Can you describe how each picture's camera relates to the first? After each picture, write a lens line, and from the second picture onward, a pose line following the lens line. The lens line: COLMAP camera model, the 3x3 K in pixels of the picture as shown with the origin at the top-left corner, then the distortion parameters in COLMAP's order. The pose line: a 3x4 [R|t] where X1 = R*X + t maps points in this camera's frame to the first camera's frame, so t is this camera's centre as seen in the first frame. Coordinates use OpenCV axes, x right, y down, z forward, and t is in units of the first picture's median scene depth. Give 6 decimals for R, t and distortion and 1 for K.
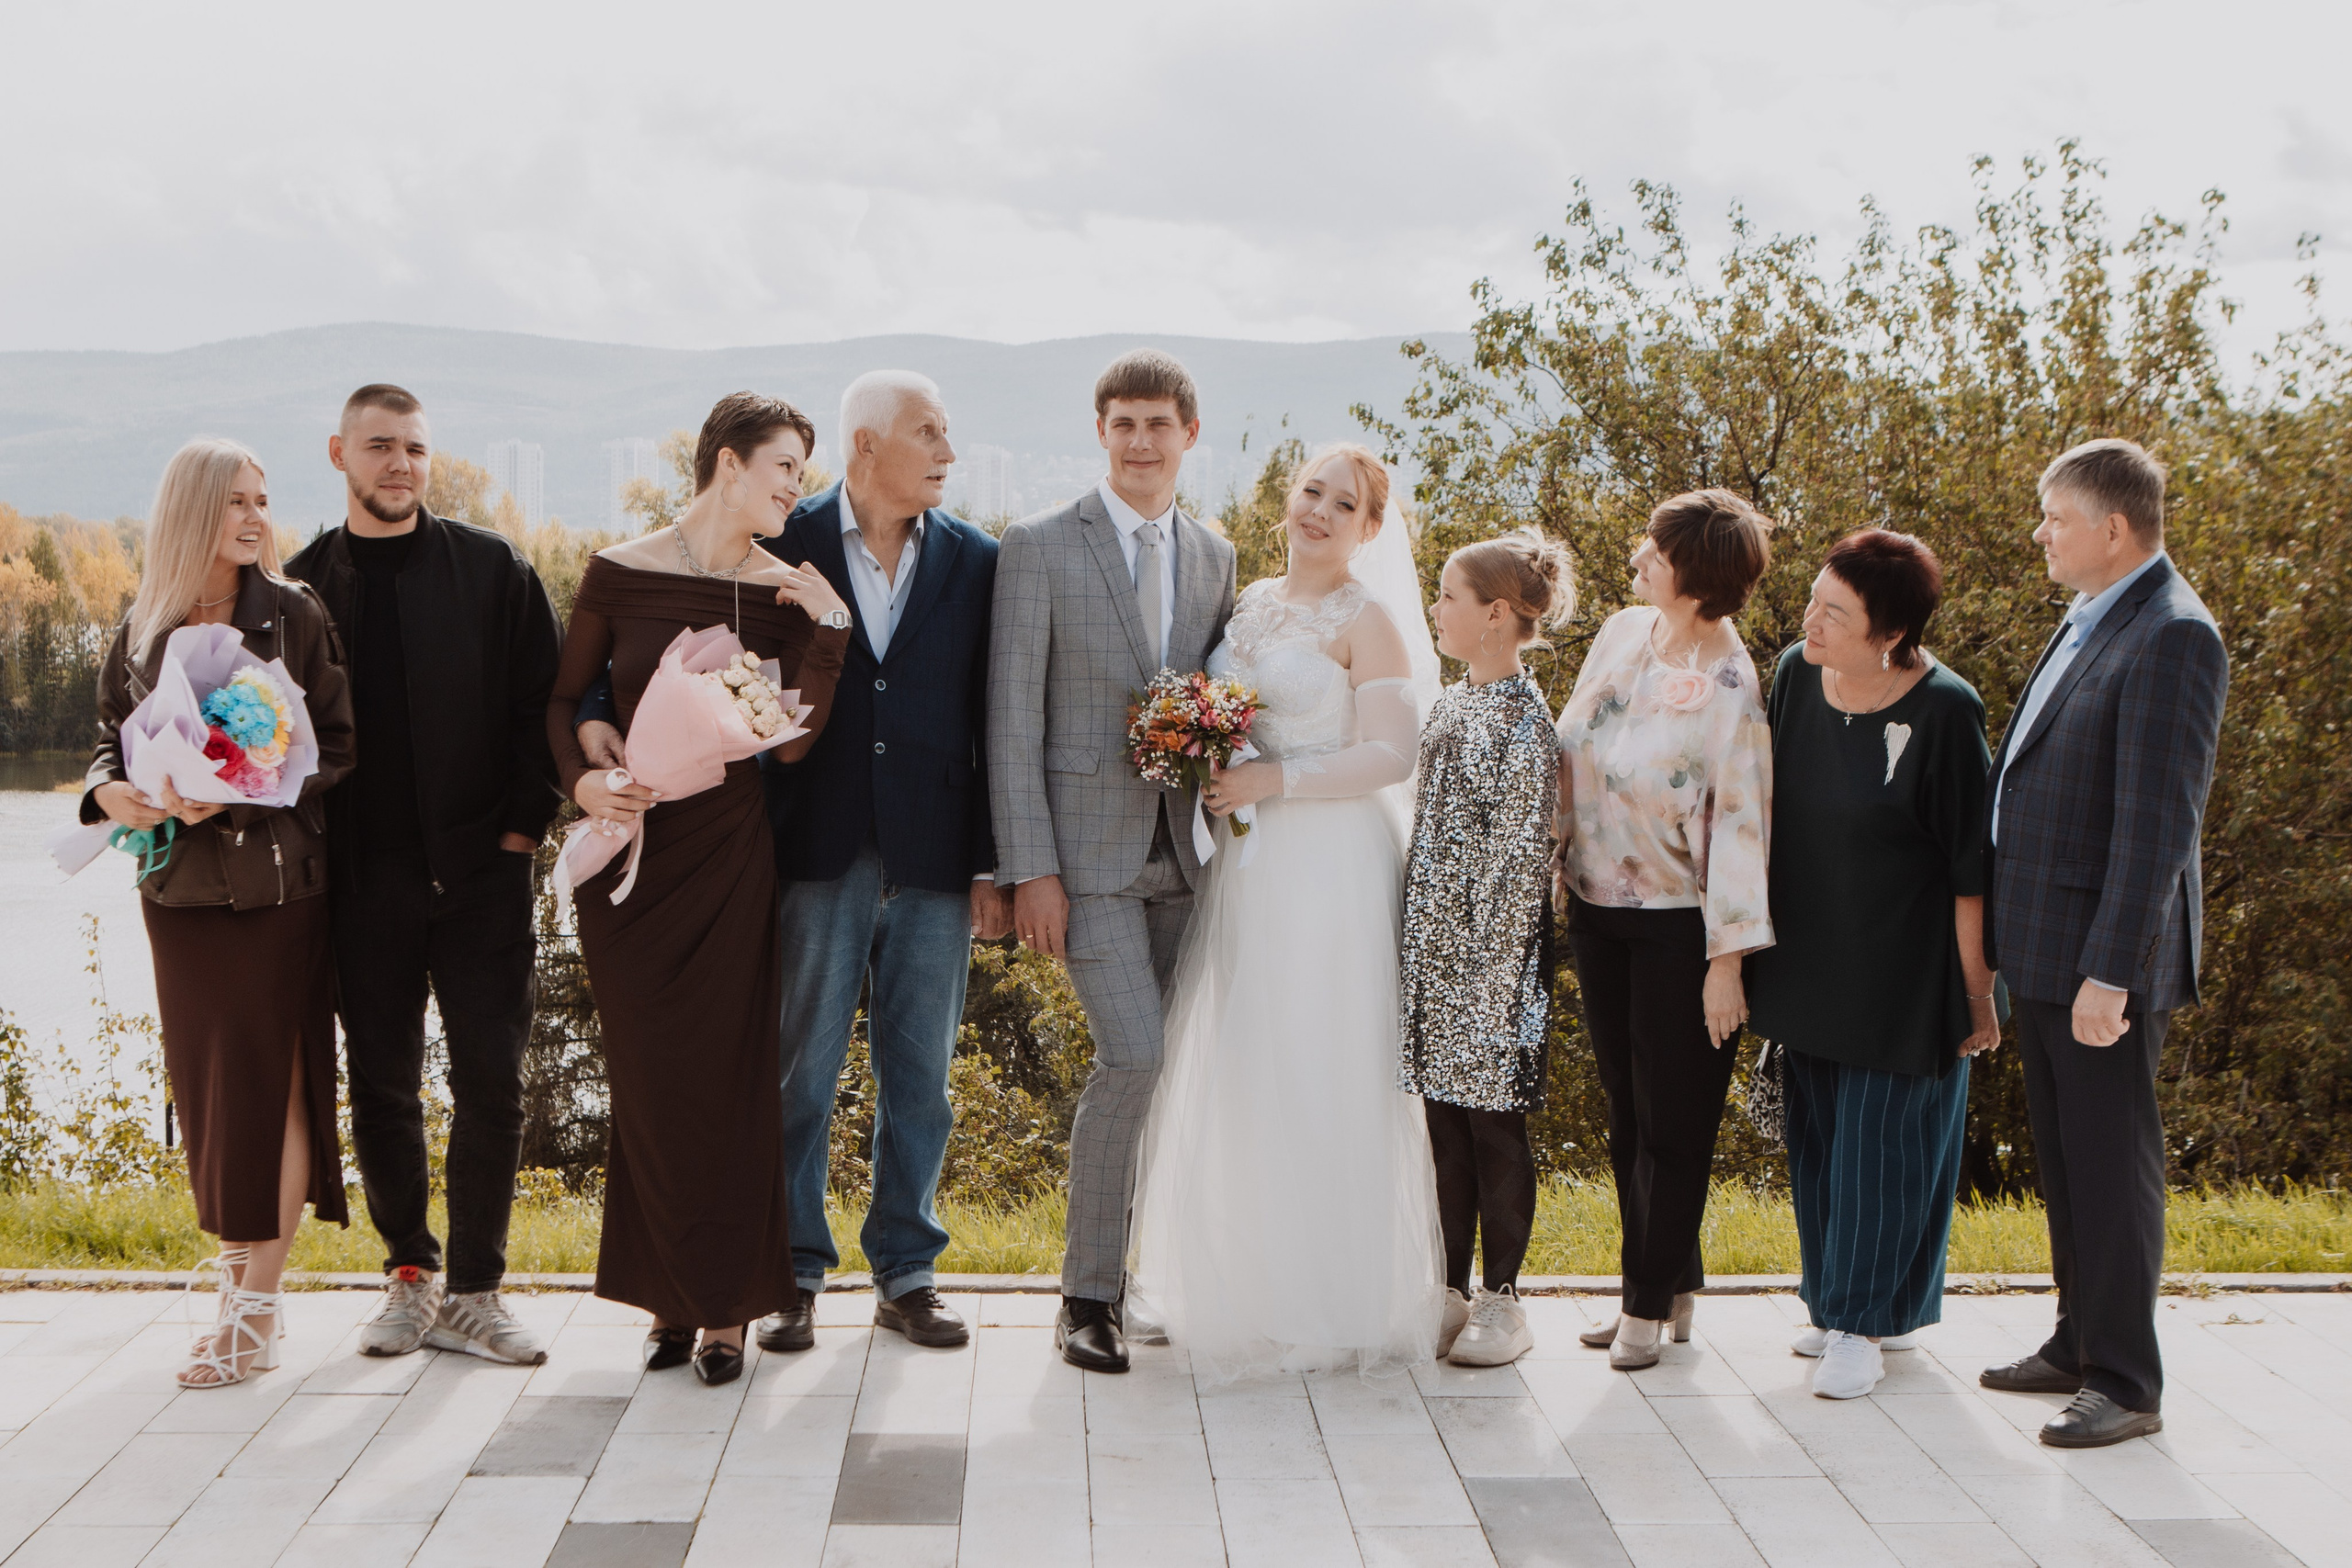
lens RADIAL K [[3702.7, 0, 1207.0], [0, 3702.7, 794.0], [0, 0, 1]] dist [-0.053281, -0.100871]
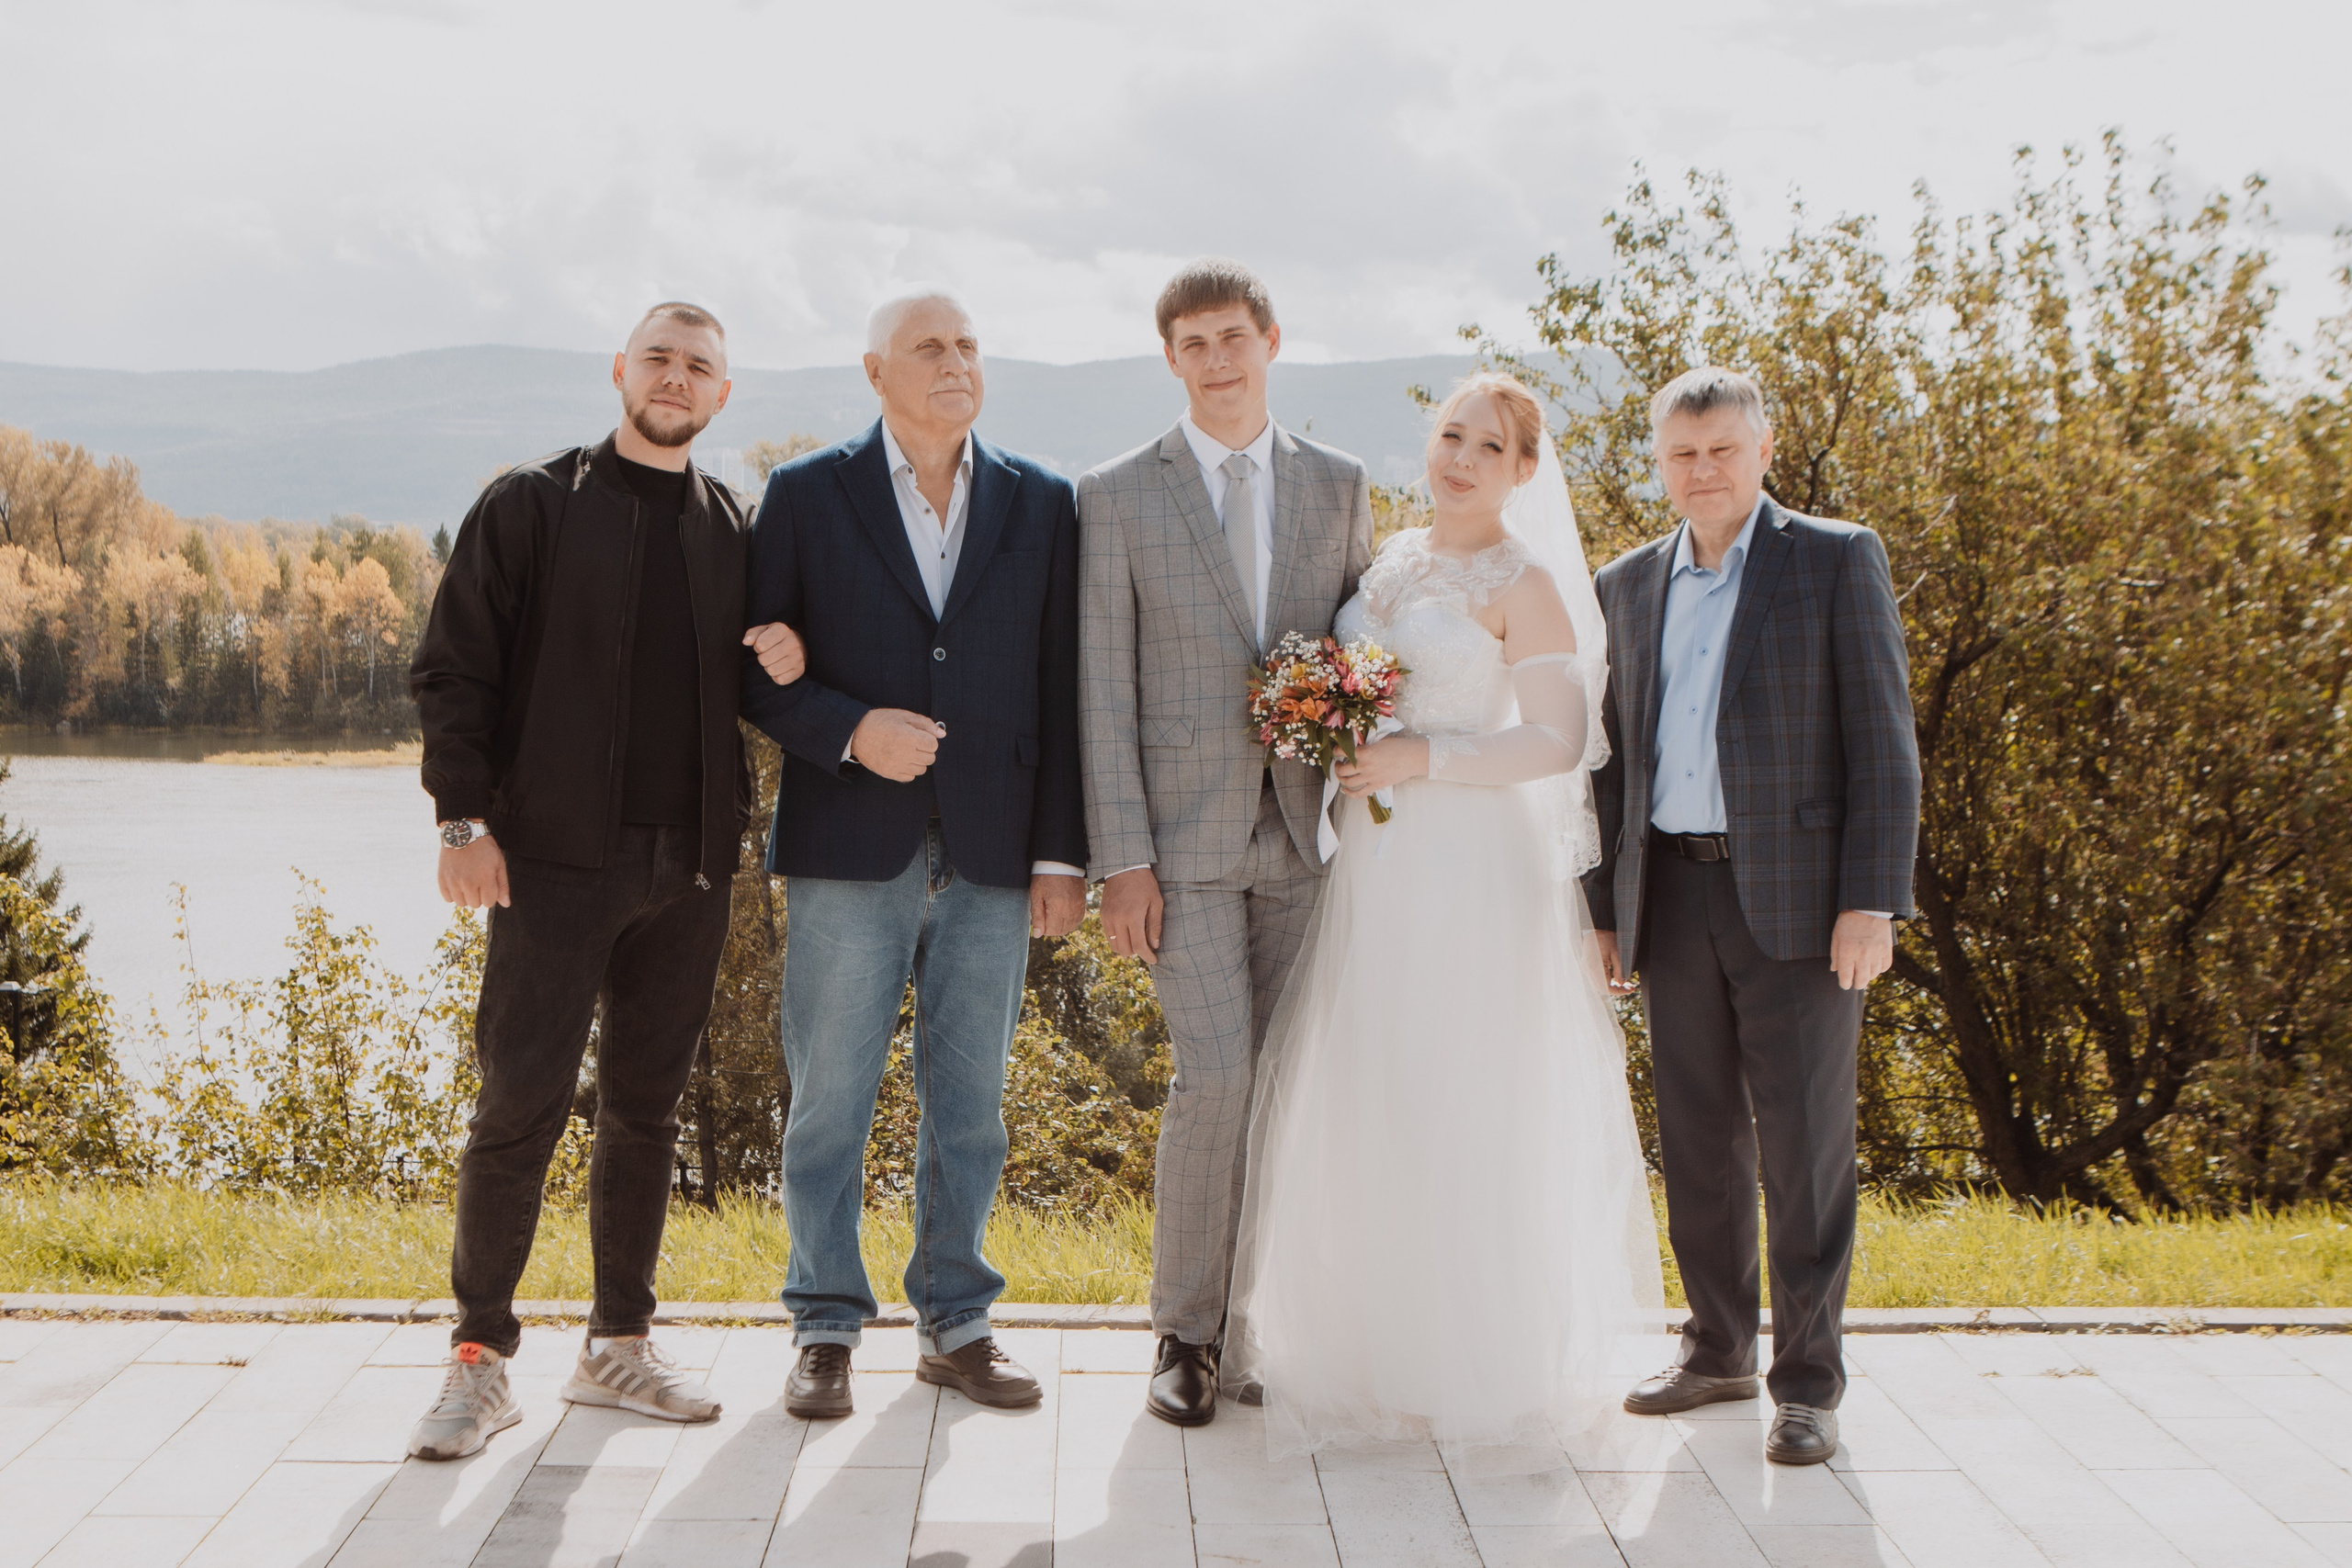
lens RADIAL K [[3273.1, 0, 1176.0], [0, 3273.1, 784.0], [0, 0, 1]] dist [-0.072651, 0.053296]
pose [[0.999864, 0.003023, -0.016187, -0.010852], [-0.002940, 0.999982, 0.005144, -0.000627], [0.016202, -0.005095, 0.999856, 0.108871]]
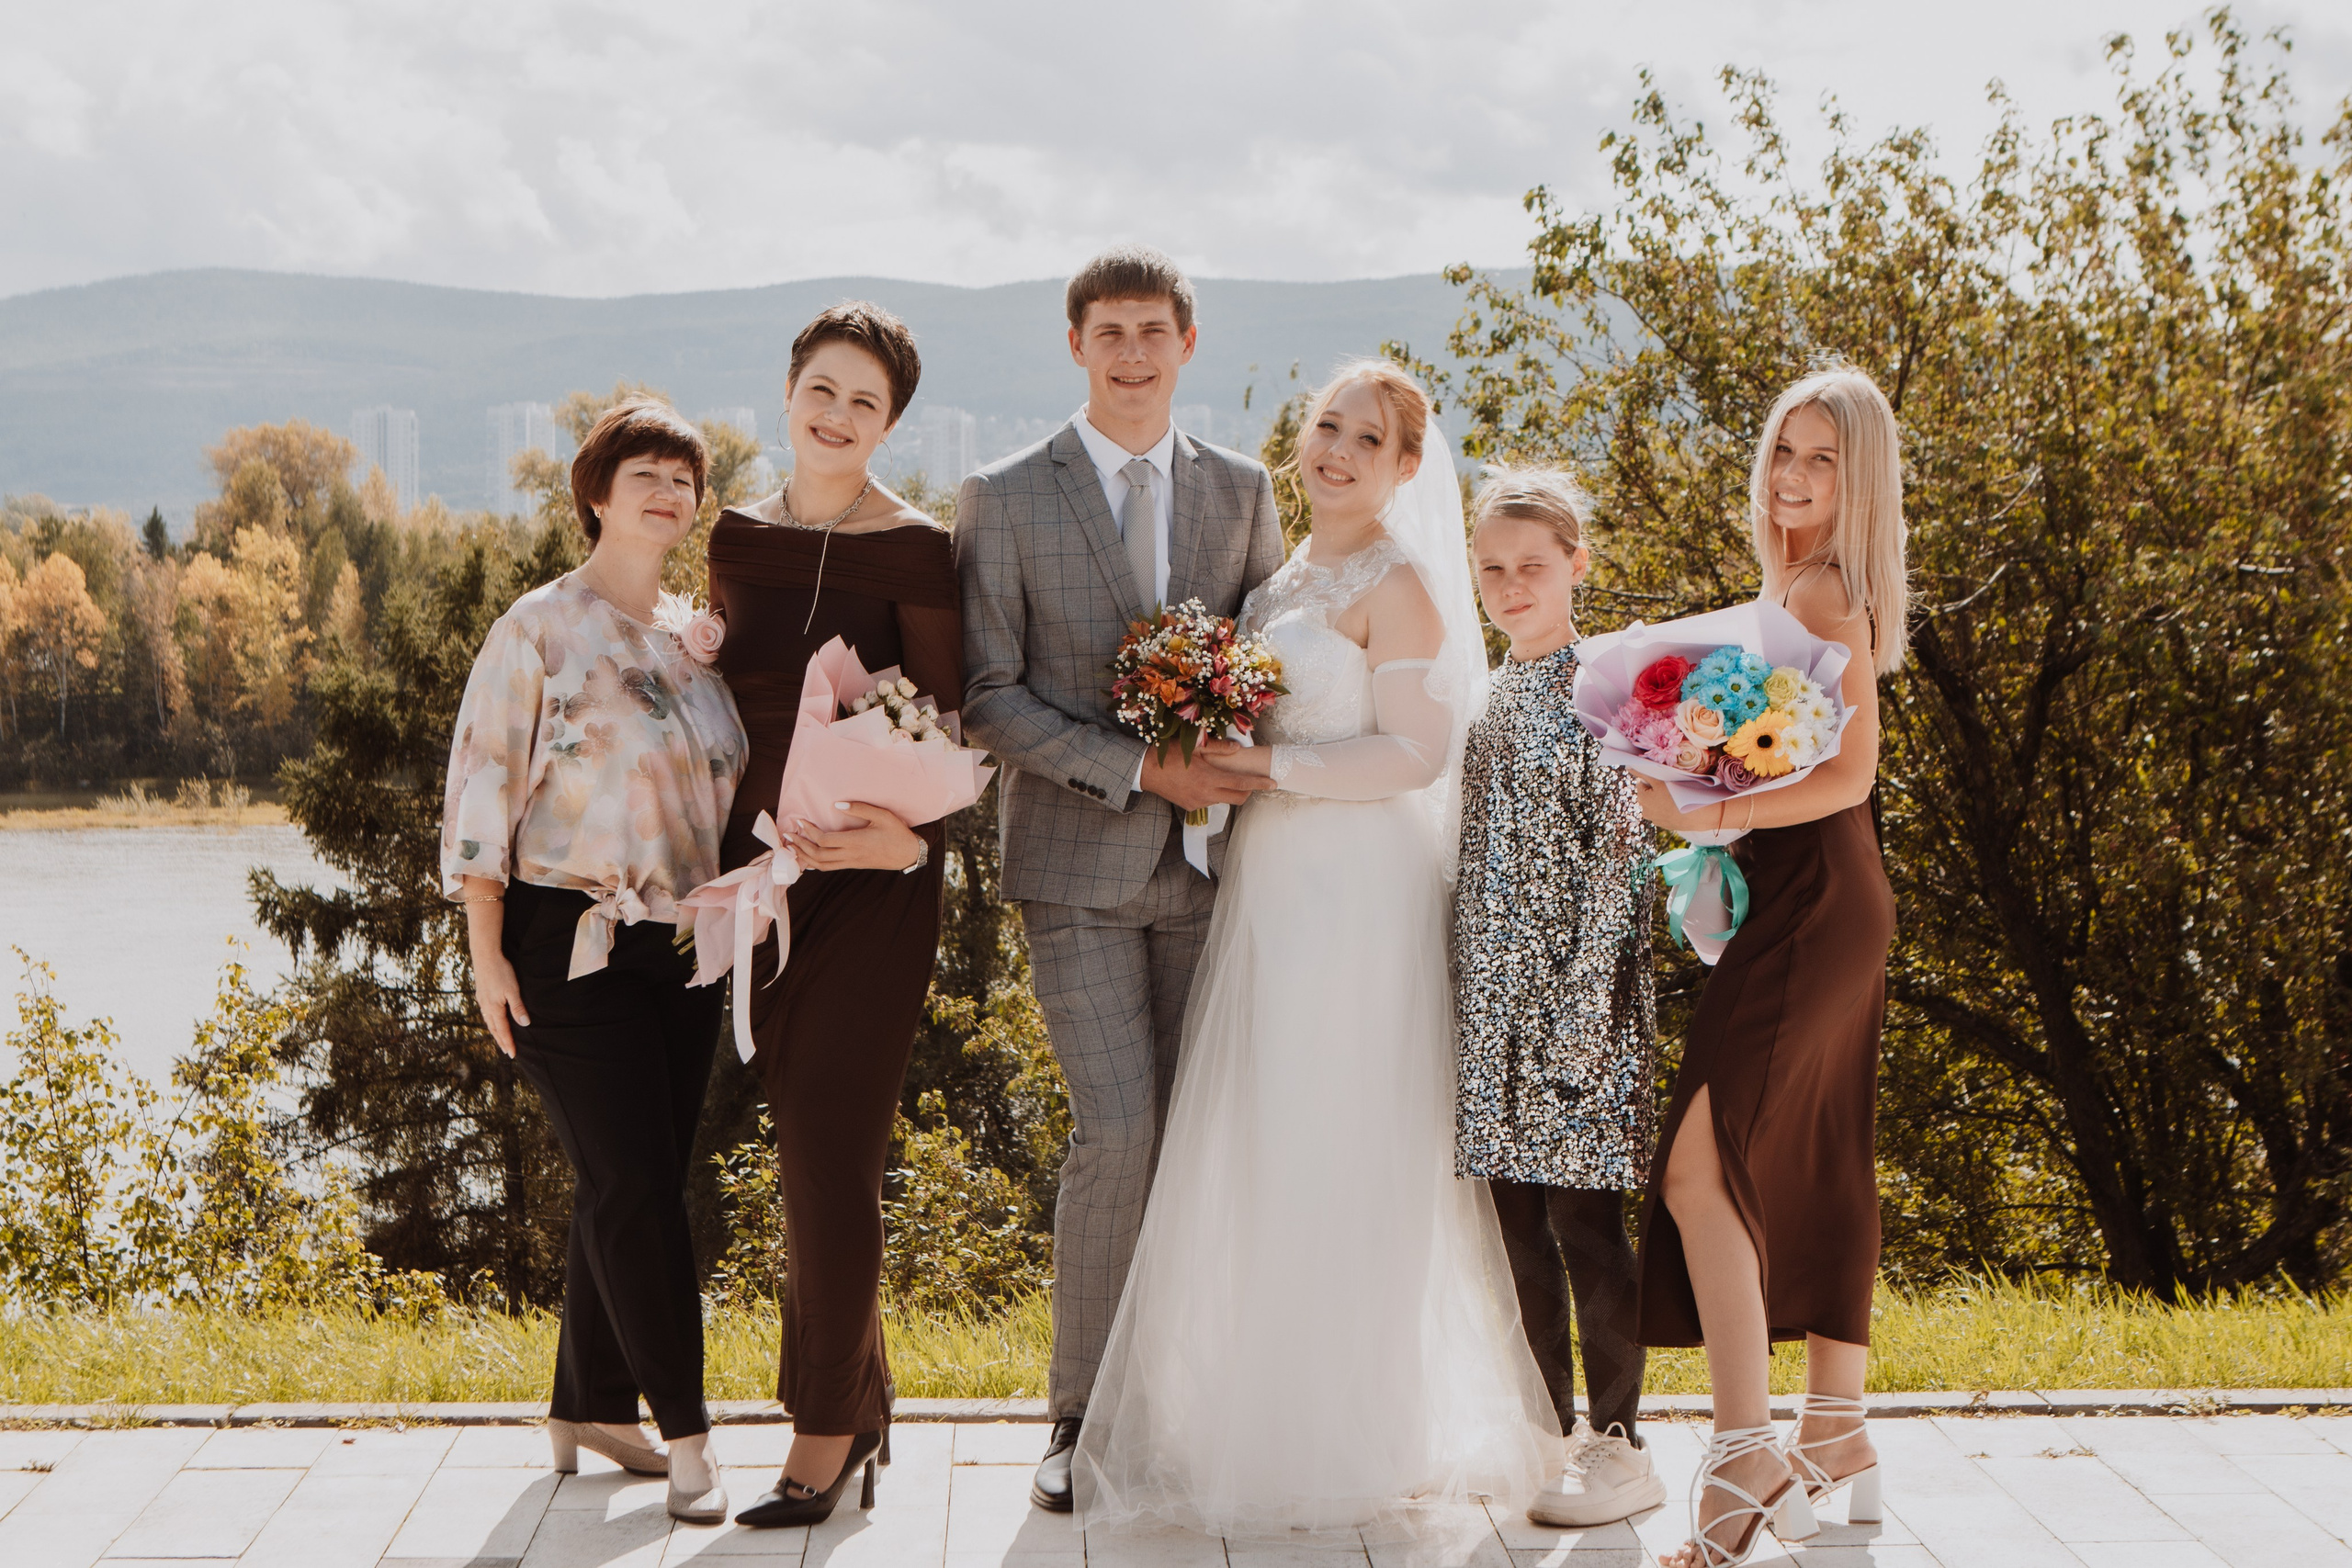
lens RADIAL K [[4369.9, 0, 1173.9], [0, 4369.9, 776.2], [0, 0, 1]] dist [0.003151, -0.215609]
pose [[0.999931, -0.009256, -0.007297, -0.002588], [0.009184, 0.999909, -0.009838, 0.001862], [0.007388, 0.009770, 0.999925, 0.023009]]
